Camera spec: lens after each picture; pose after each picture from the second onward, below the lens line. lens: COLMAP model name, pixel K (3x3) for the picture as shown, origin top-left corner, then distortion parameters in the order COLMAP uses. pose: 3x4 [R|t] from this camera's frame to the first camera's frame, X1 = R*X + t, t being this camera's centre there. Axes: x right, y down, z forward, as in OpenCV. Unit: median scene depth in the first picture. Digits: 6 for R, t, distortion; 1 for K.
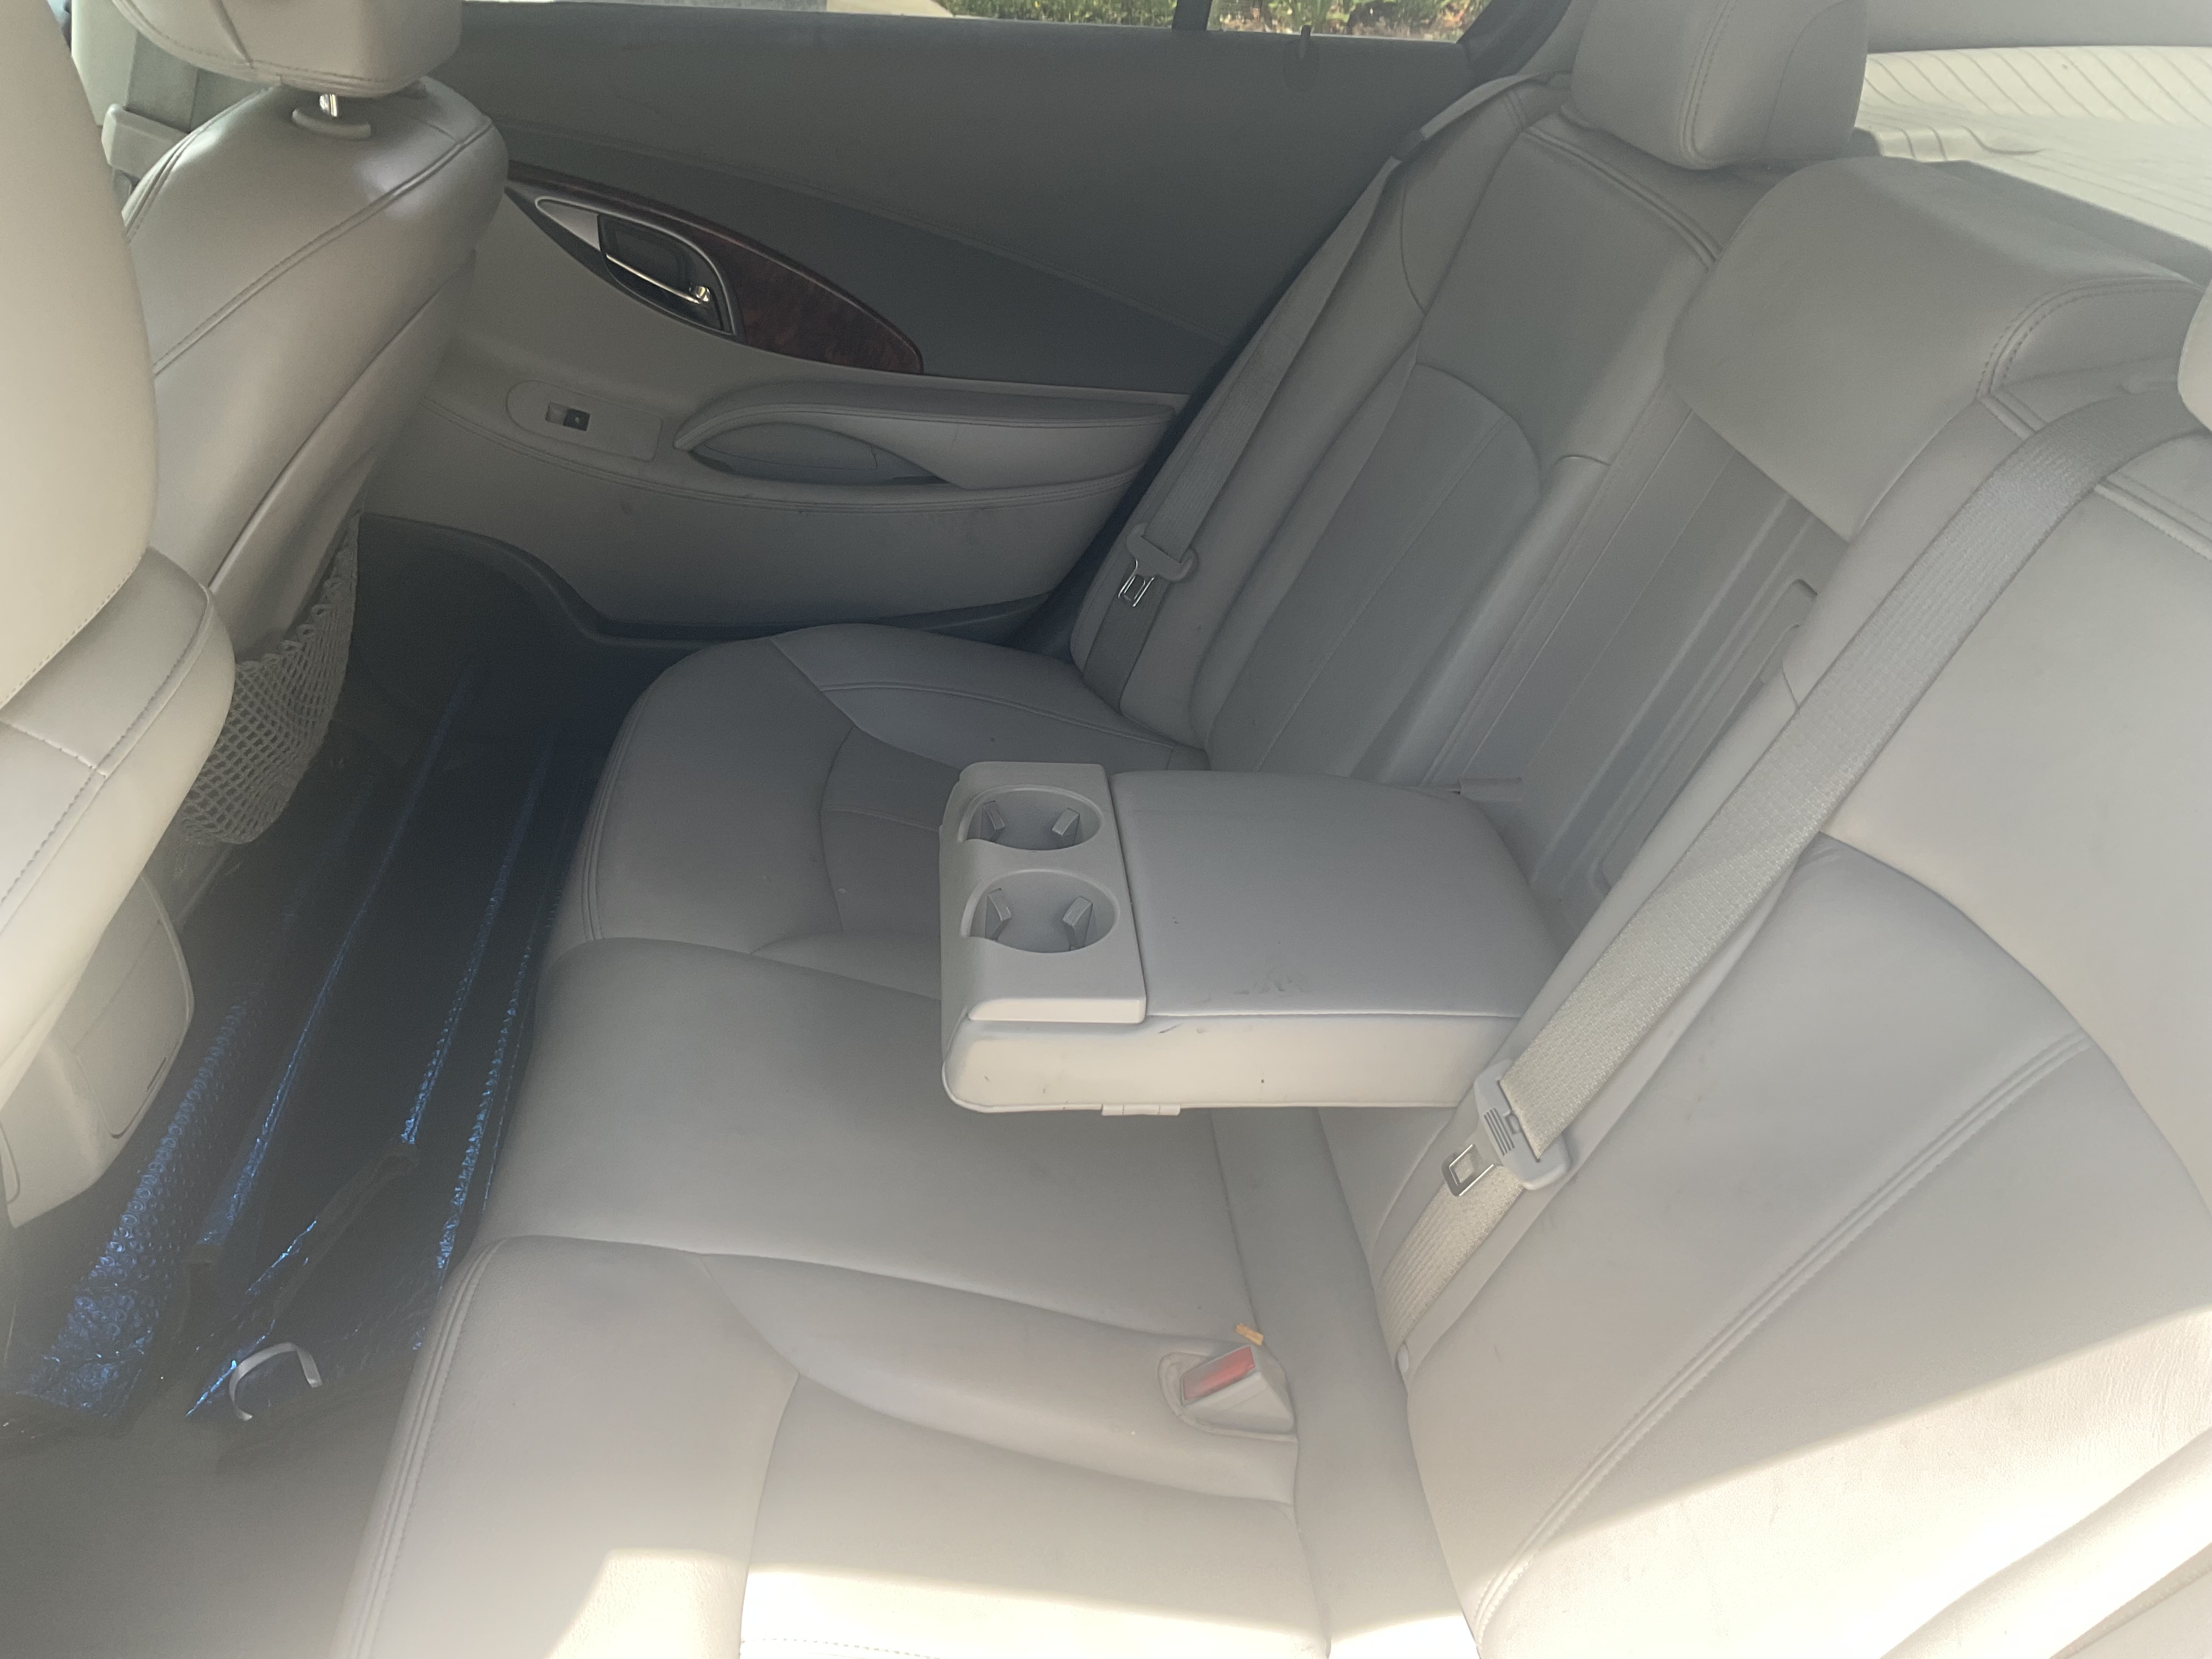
lens RADIAL K [[1853.0, 0, 1106.0], [0, 1853.0, 829.5], [0, 0, 1]] dist [-0.006021, -0.011617]
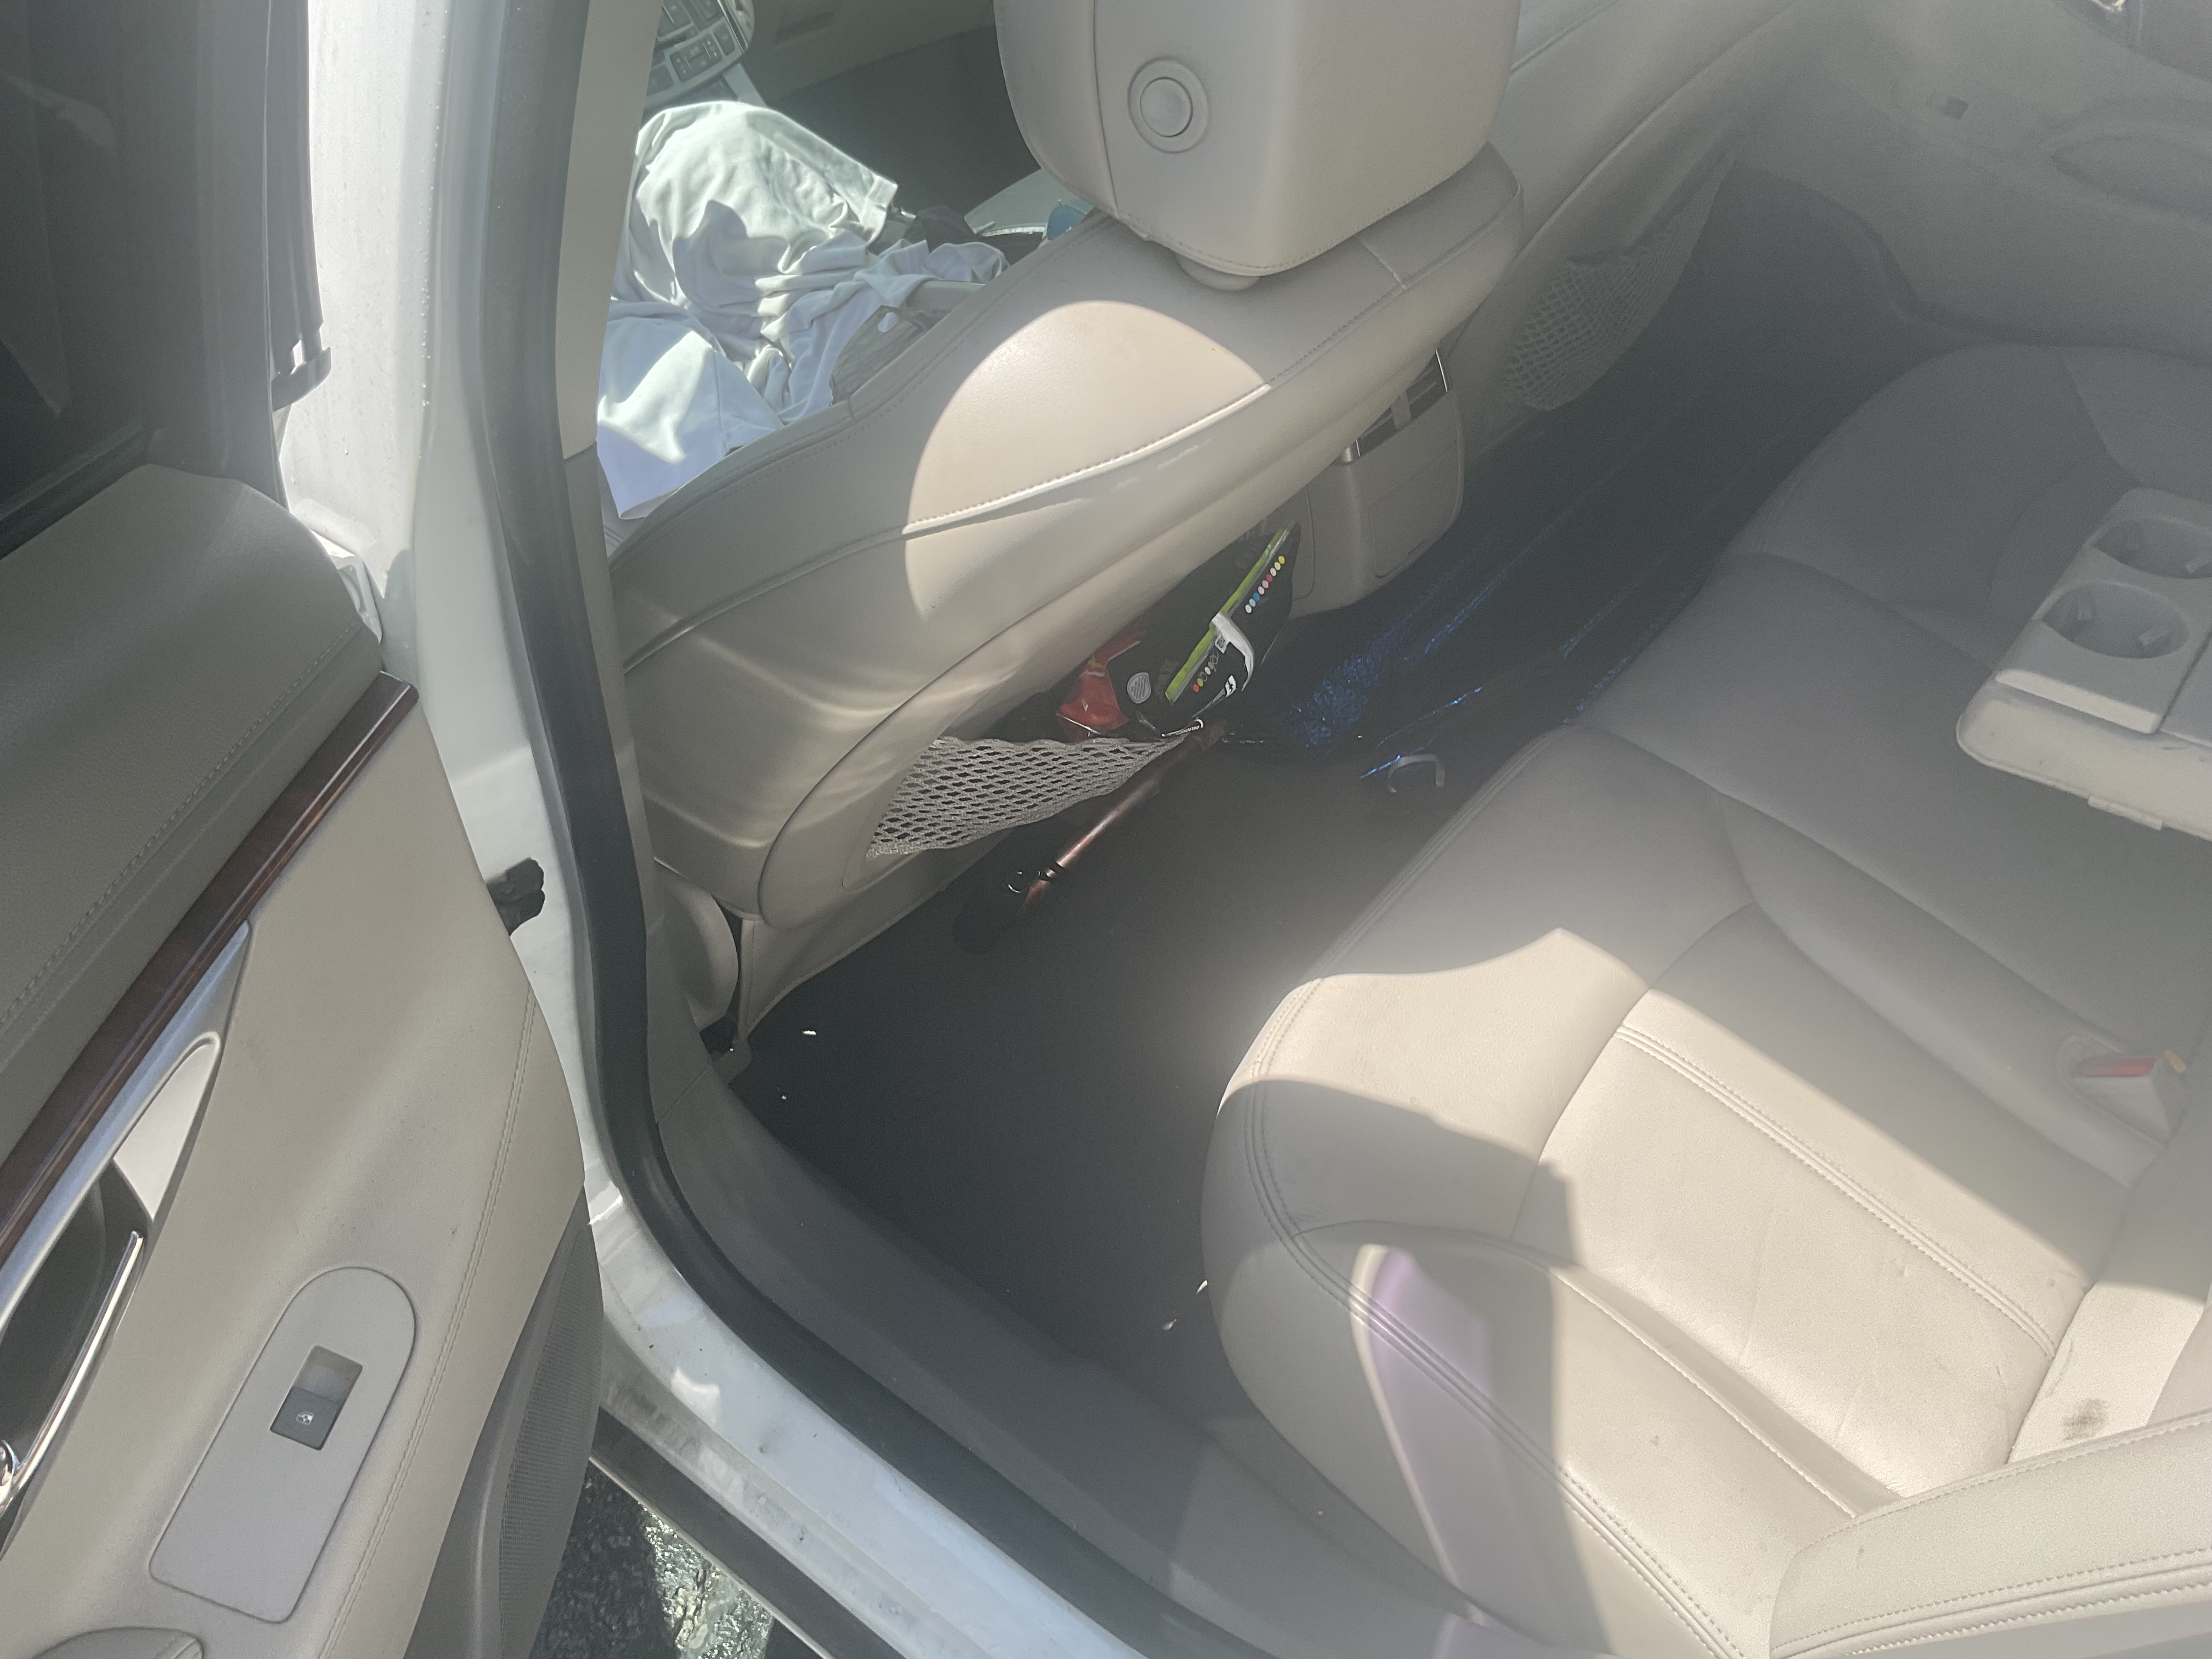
lens RADIAL K [[1853.0, 0, 1106.0], [0, 1853.0, 829.5], [0, 0, 1]] dist [-0.006021, -0.011617]
pose [[0.724484, 0.368772, -0.582349, 0.227698], [-0.265161, 0.928942, 0.258372, 0.035554], [0.636249, -0.032770, 0.770787, -0.255527]]
